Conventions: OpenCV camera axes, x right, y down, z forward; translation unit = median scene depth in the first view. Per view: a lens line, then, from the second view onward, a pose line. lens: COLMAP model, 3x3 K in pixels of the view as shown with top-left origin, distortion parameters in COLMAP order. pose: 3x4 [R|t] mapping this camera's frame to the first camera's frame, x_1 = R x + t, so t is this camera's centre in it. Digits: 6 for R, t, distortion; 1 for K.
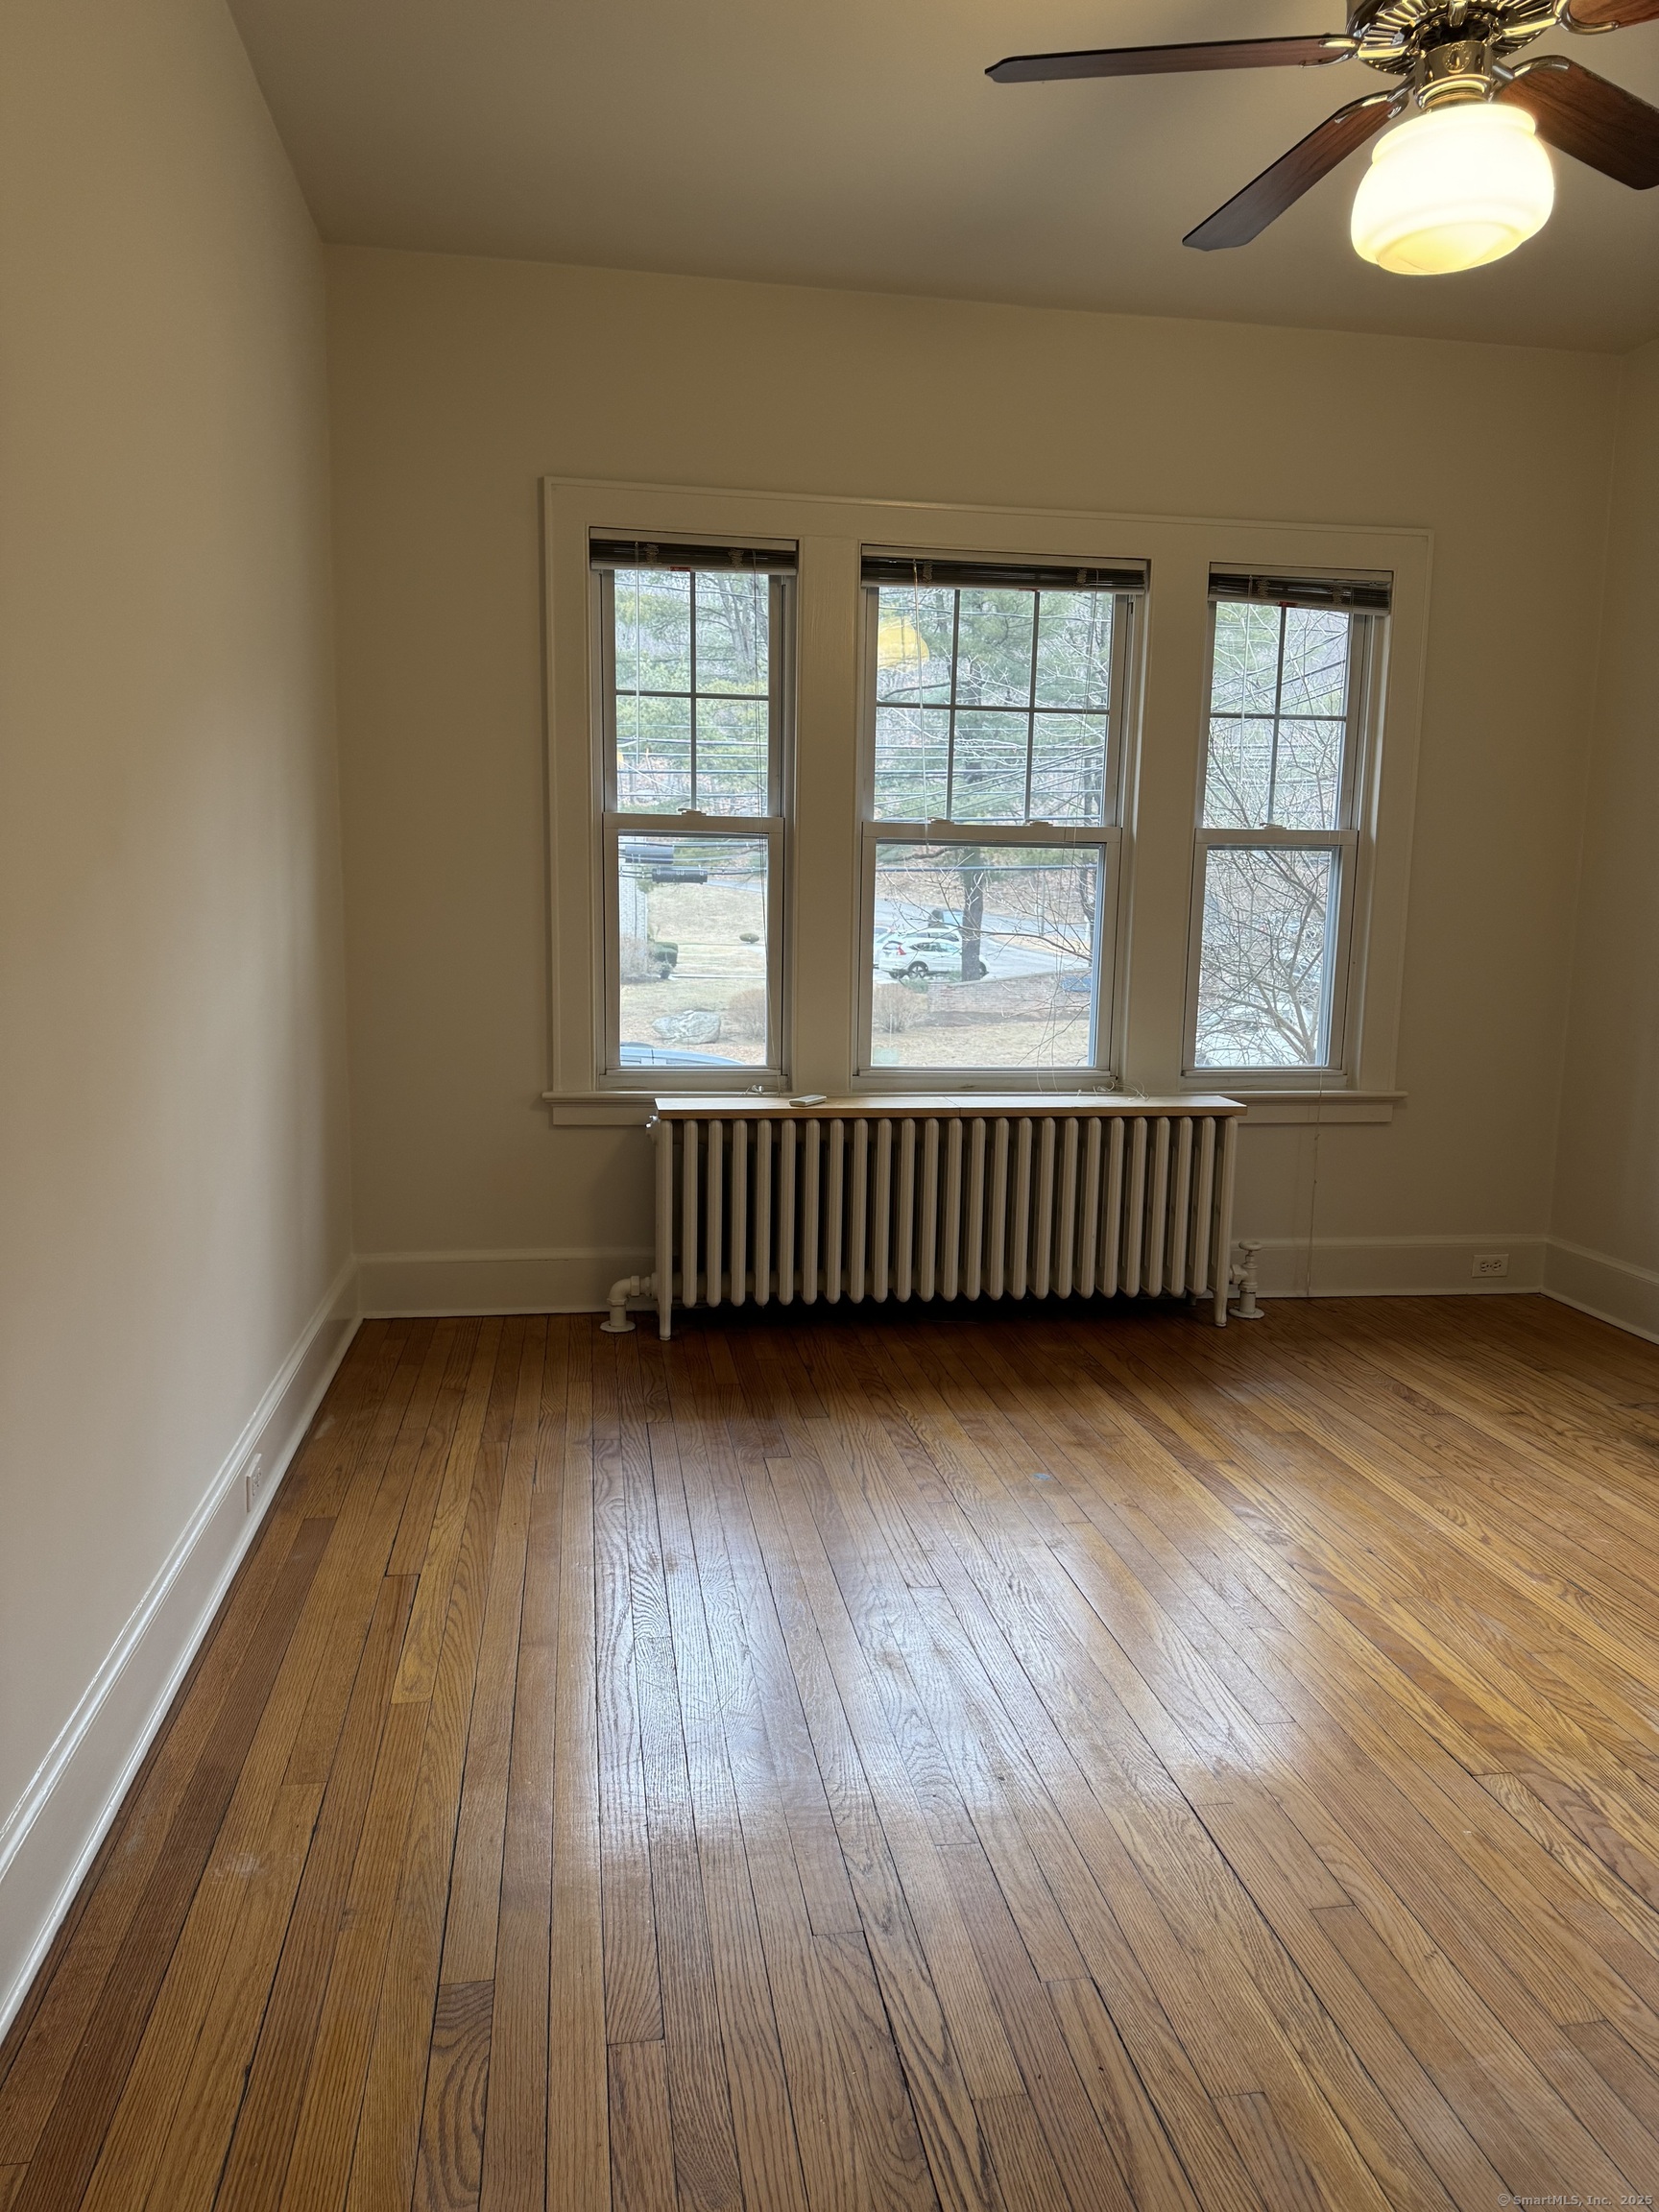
lens RADIAL K [[1545.7, 0, 829.2], [0, 1545.7, 1118.0], [0, 0, 1]] dist [0.074318, -0.003766]
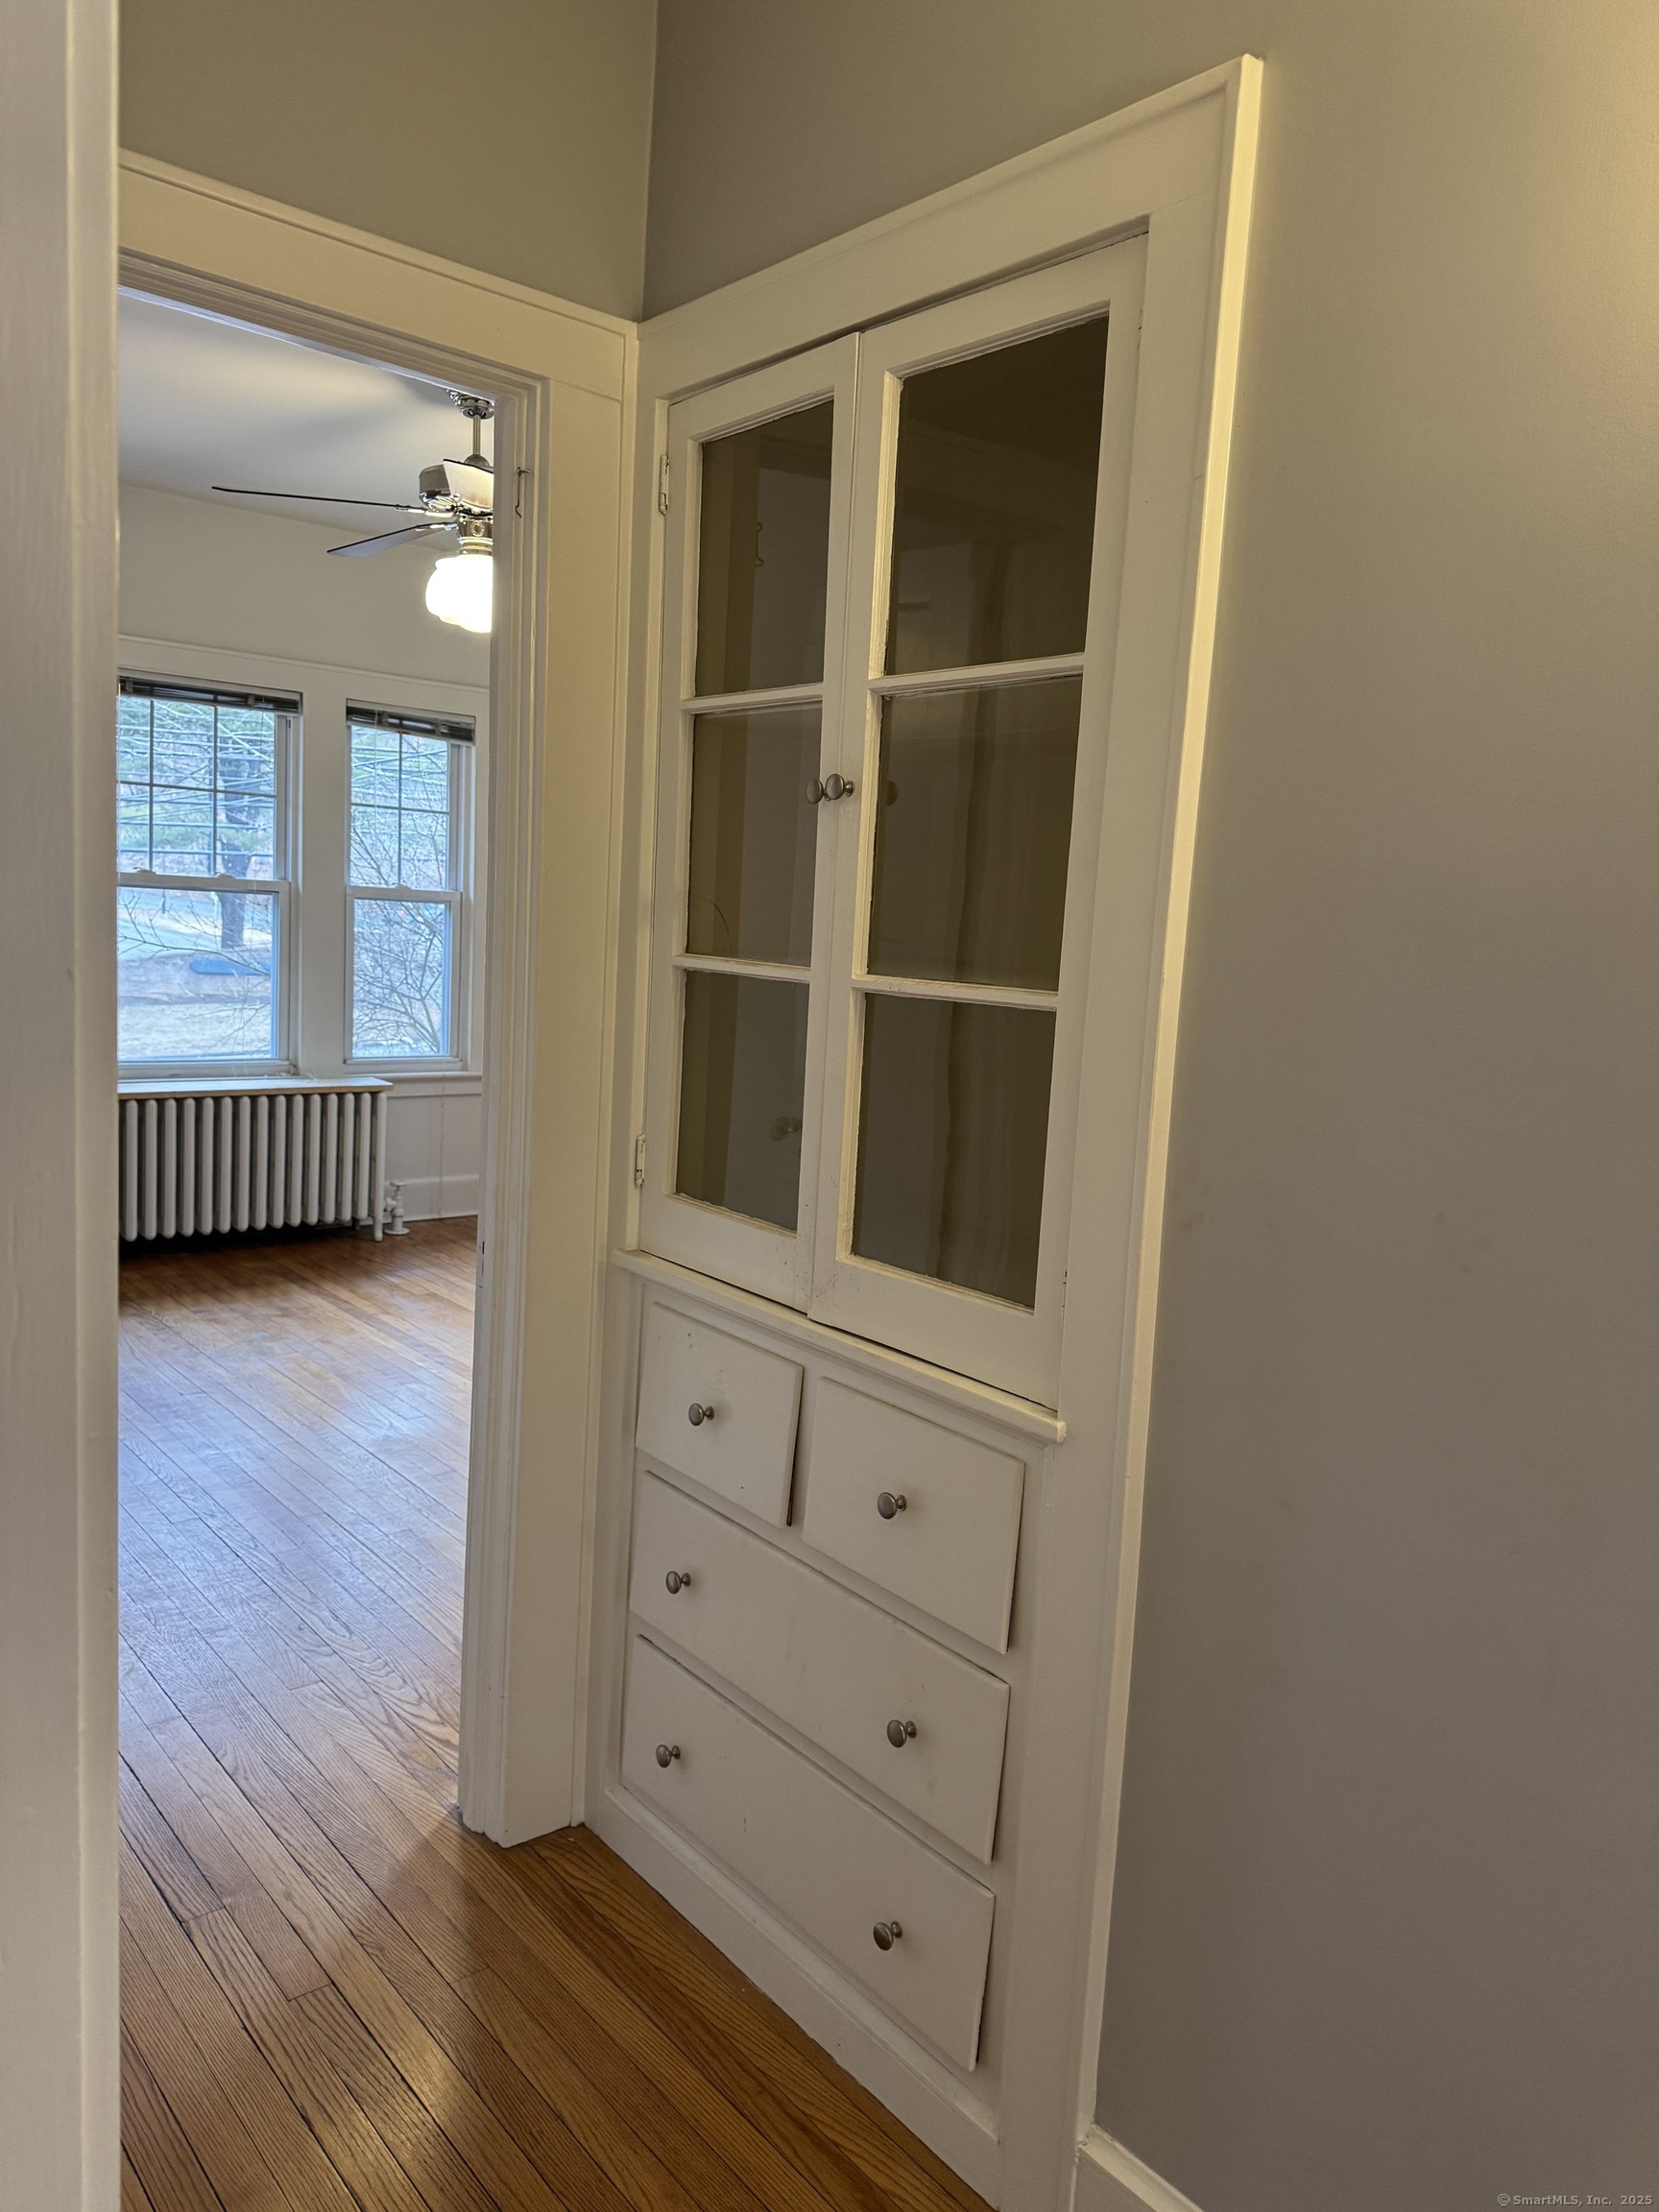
lens RADIAL K [[1545.7, 0, 834.0], [0, 1545.7, 1106.0], [0, 0, 1]] dist [0.074318, -0.003766]
pose [[0.858924, -0.034576, 0.510935, -0.112563], [0.032922, 0.999382, 0.012286, 0.007951], [-0.511044, 0.006268, 0.859532, -0.433415]]
